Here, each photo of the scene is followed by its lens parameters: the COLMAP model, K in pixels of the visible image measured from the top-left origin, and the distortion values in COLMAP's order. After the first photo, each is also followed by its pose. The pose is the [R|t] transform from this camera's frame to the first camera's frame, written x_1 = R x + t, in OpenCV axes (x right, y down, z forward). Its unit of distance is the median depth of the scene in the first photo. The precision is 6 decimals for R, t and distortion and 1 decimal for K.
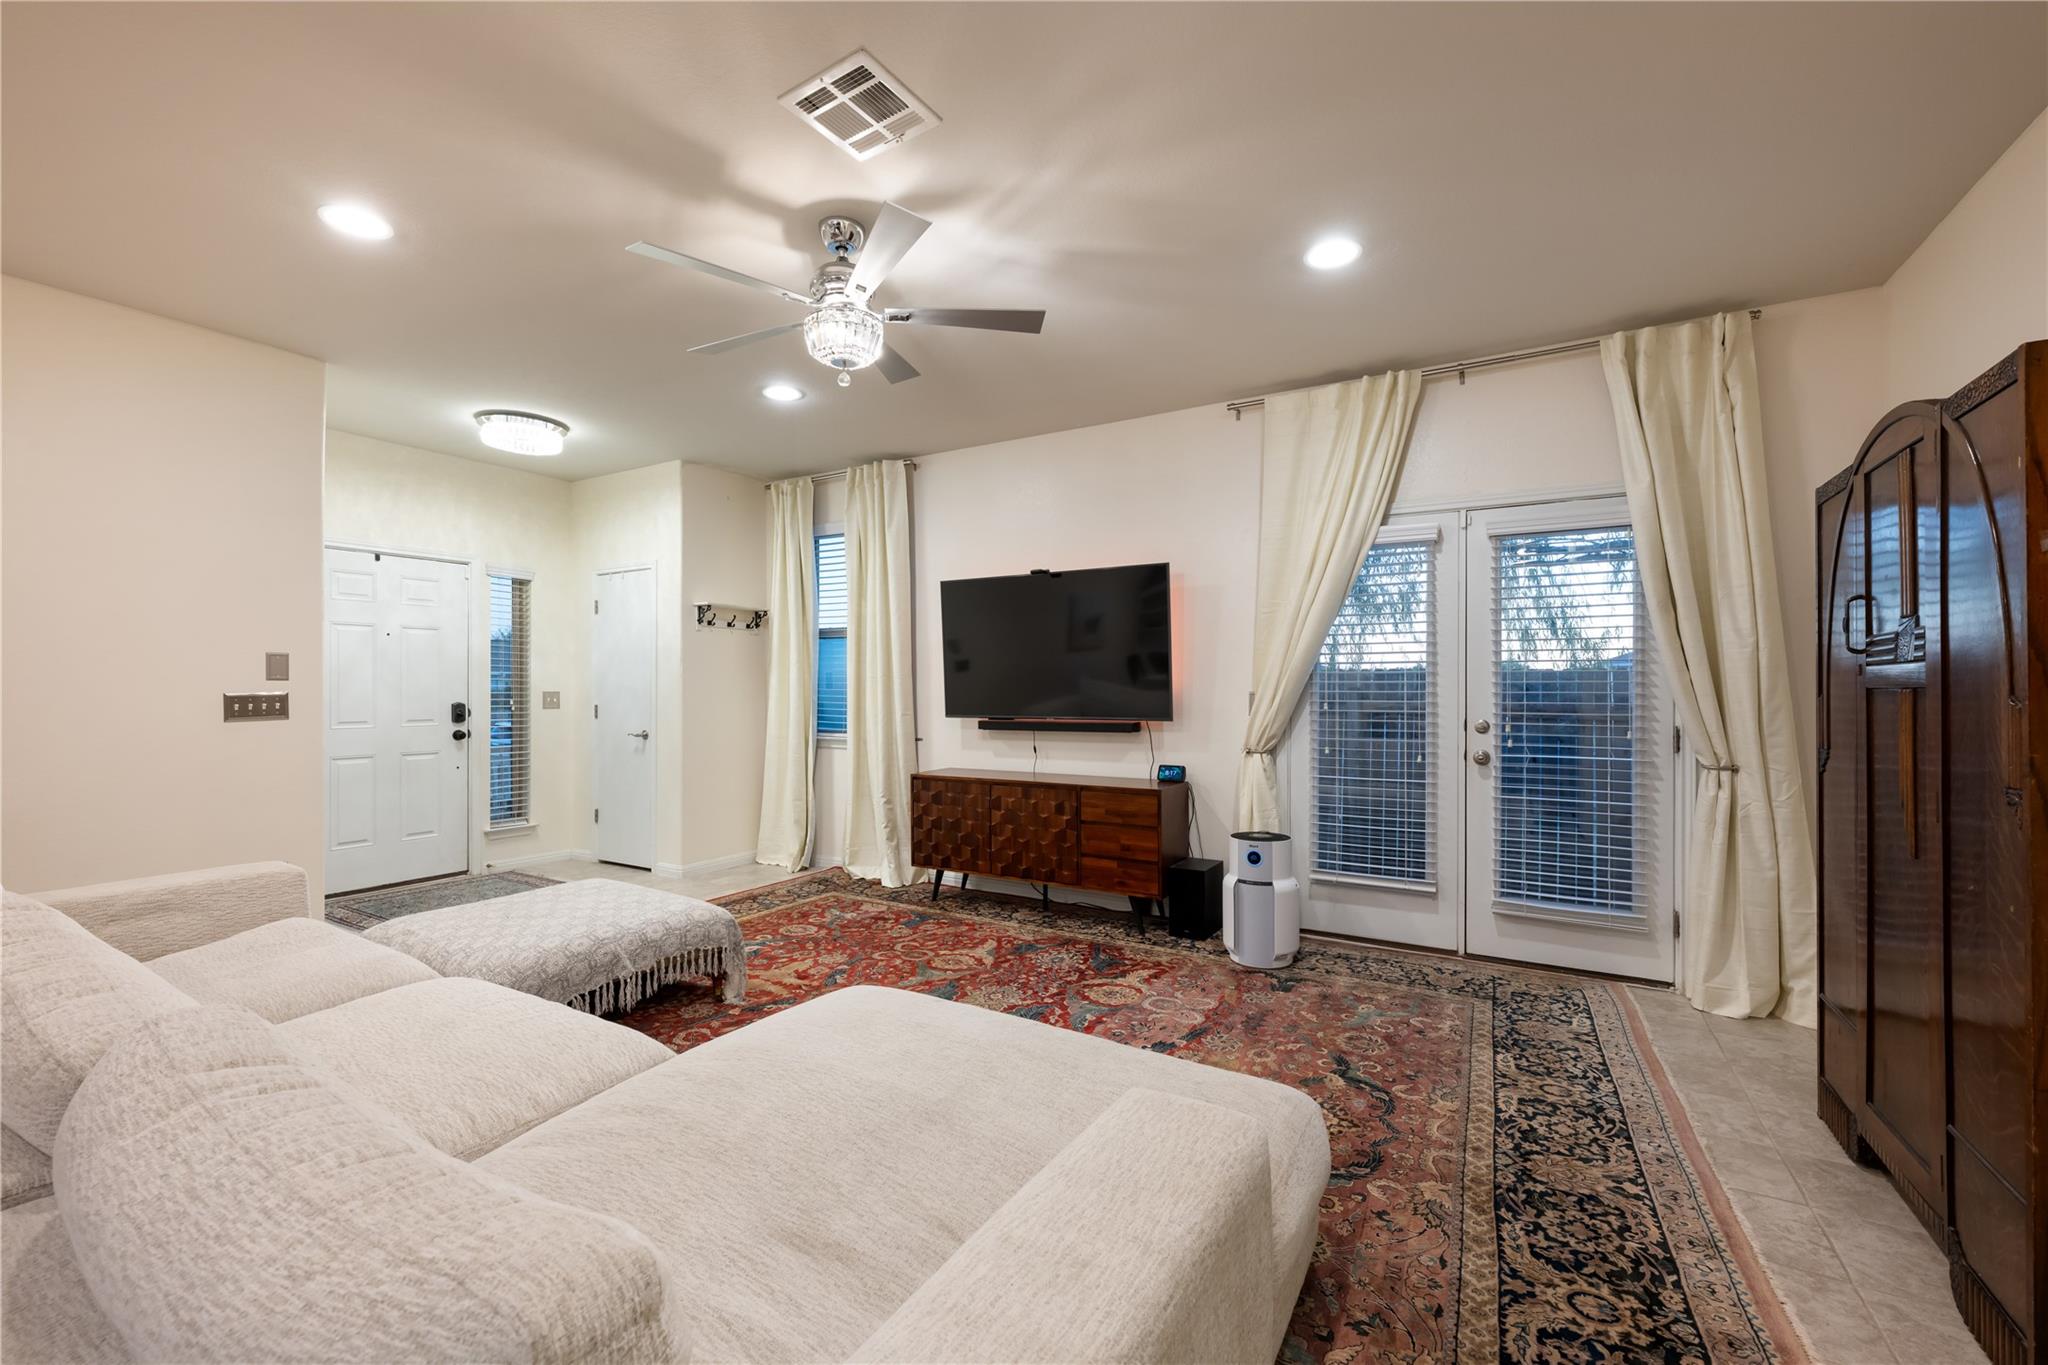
lens RADIAL K [[813.1, 0, 1020.7], [0, 813.1, 684.6], [0, 0, 1]] dist [-0.003017, 0.000008]
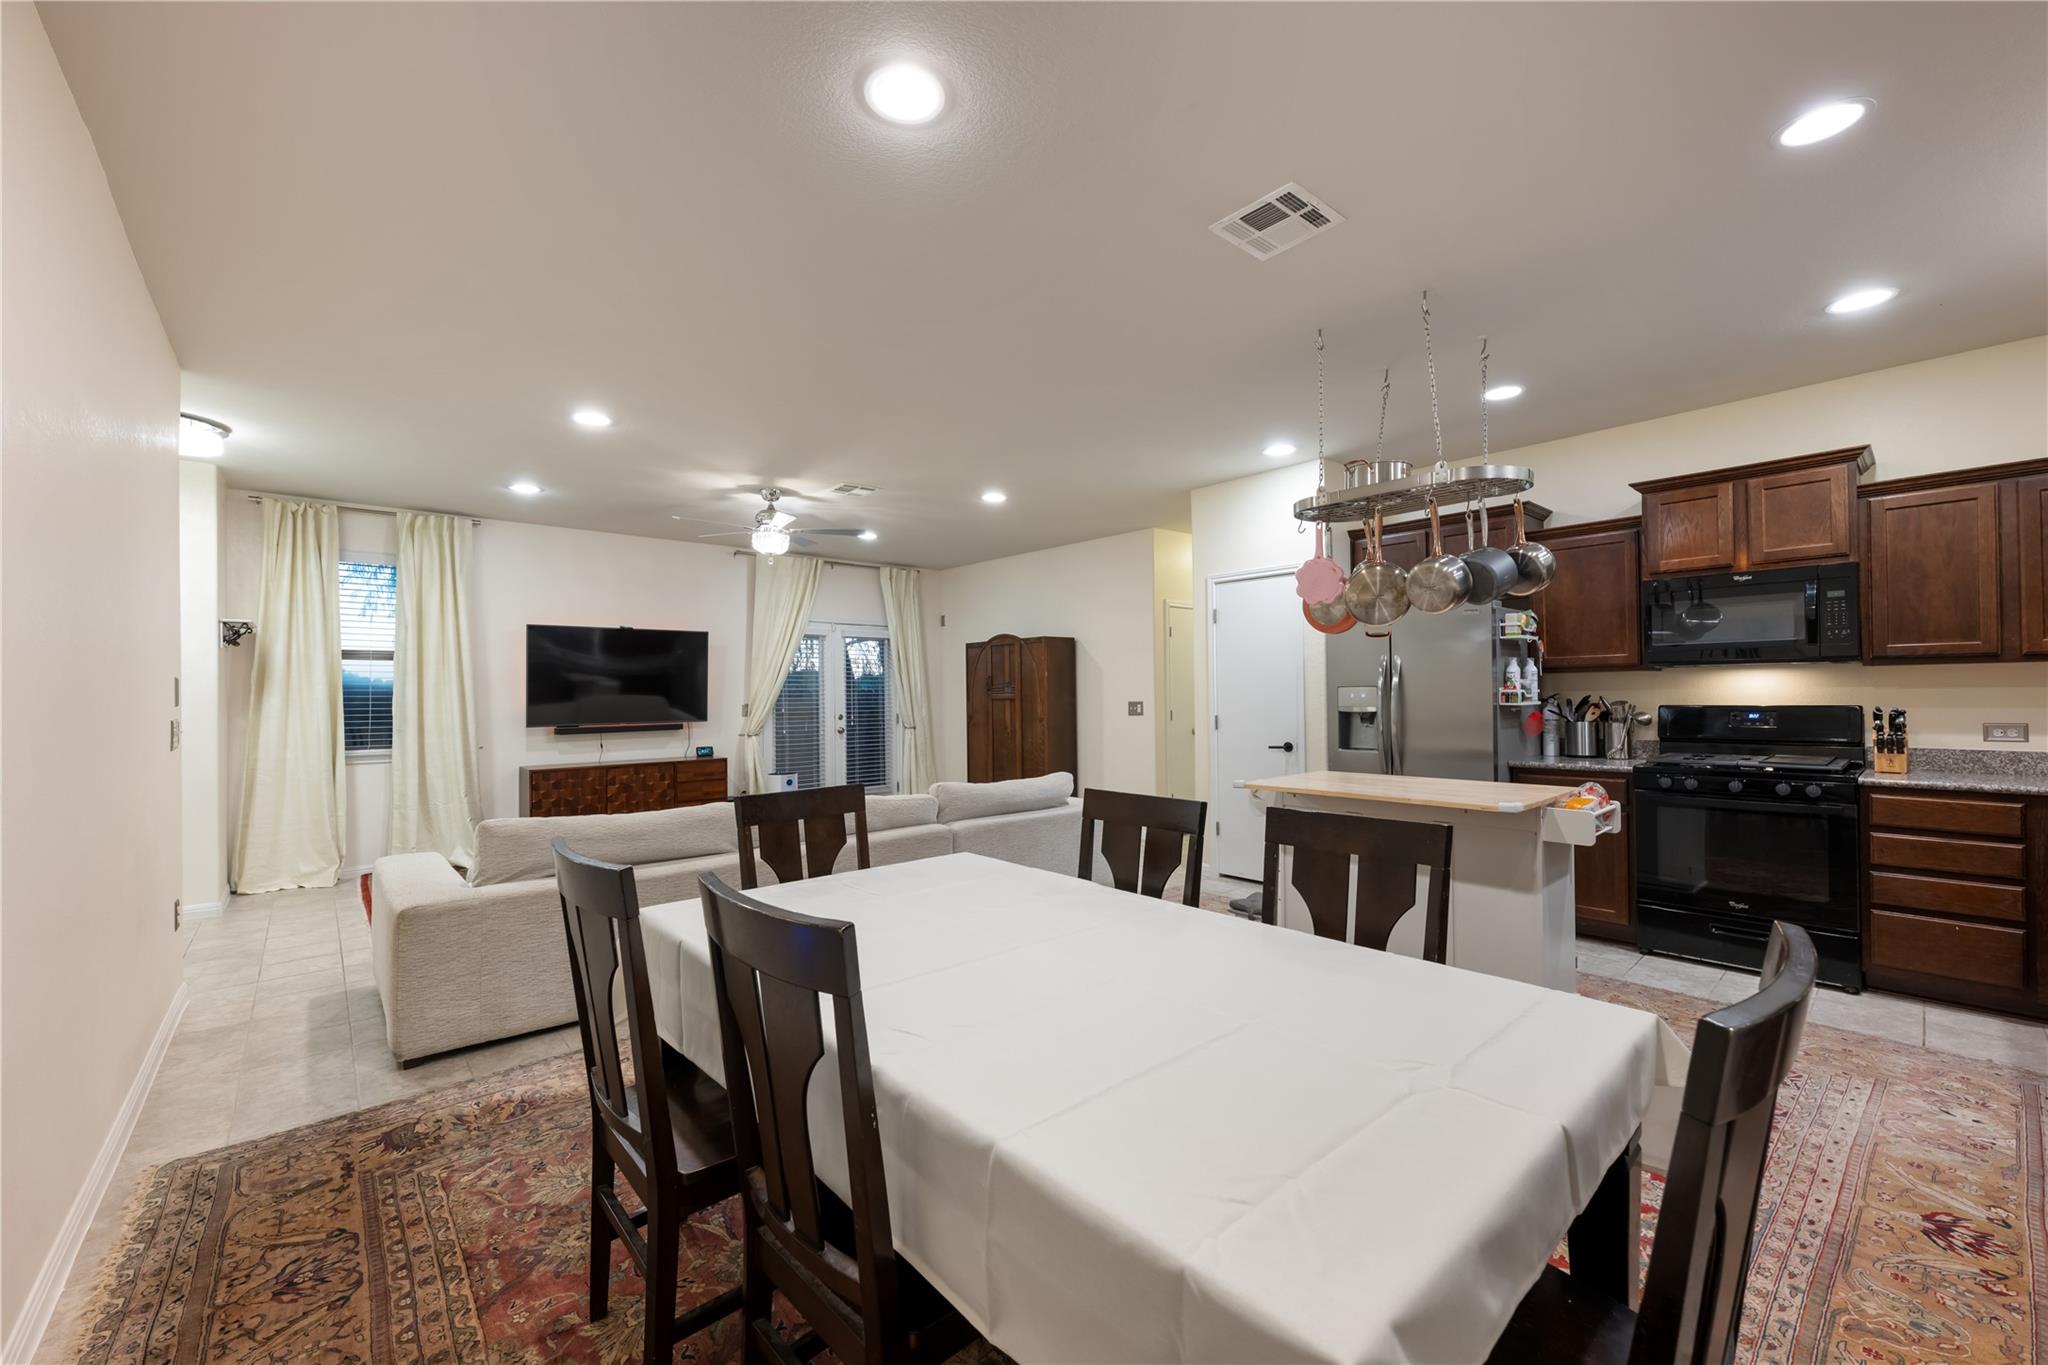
lens RADIAL K [[826.1, 0, 1020.9], [0, 826.1, 692.5], [0, 0, 1]] dist [0.000953, -0.000127]
pose [[0.296867, 0.003435, 0.954913, -1.562380], [0.009330, 0.999935, -0.006498, 0.001403], [-0.954873, 0.010838, 0.296816, -0.202493]]
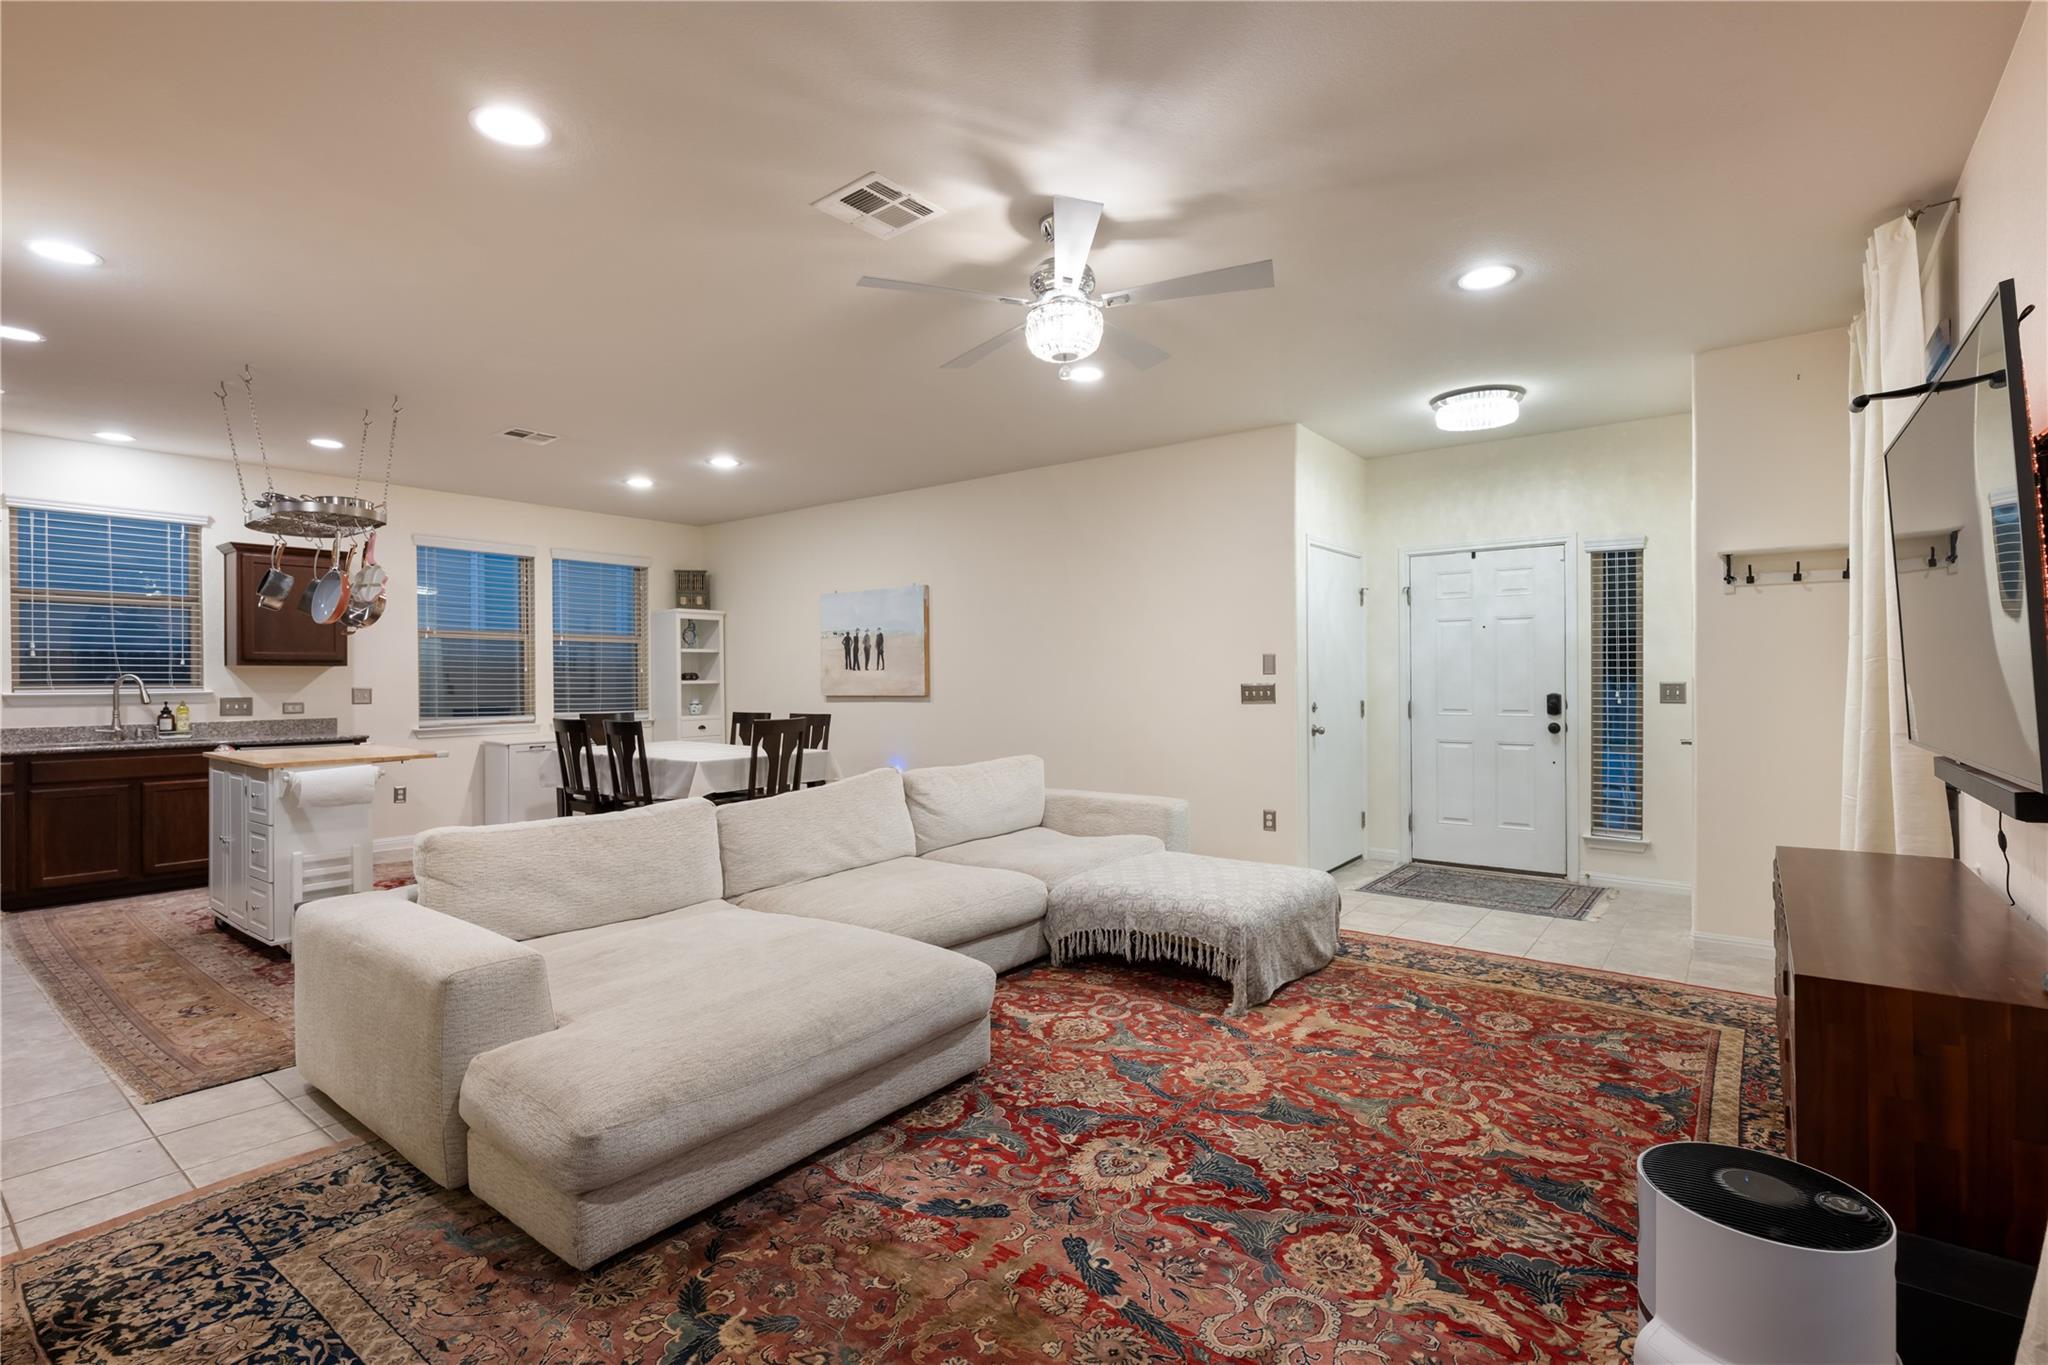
lens RADIAL K [[921.6, 0, 1026.2], [0, 921.6, 679.4], [0, 0, 1]] dist [-0.003487, 0.000452]
pose [[-0.096789, 0.003322, -0.995299, 0.574441], [0.010281, 0.999944, 0.002338, -0.003905], [0.995252, -0.010006, -0.096818, 0.672489]]
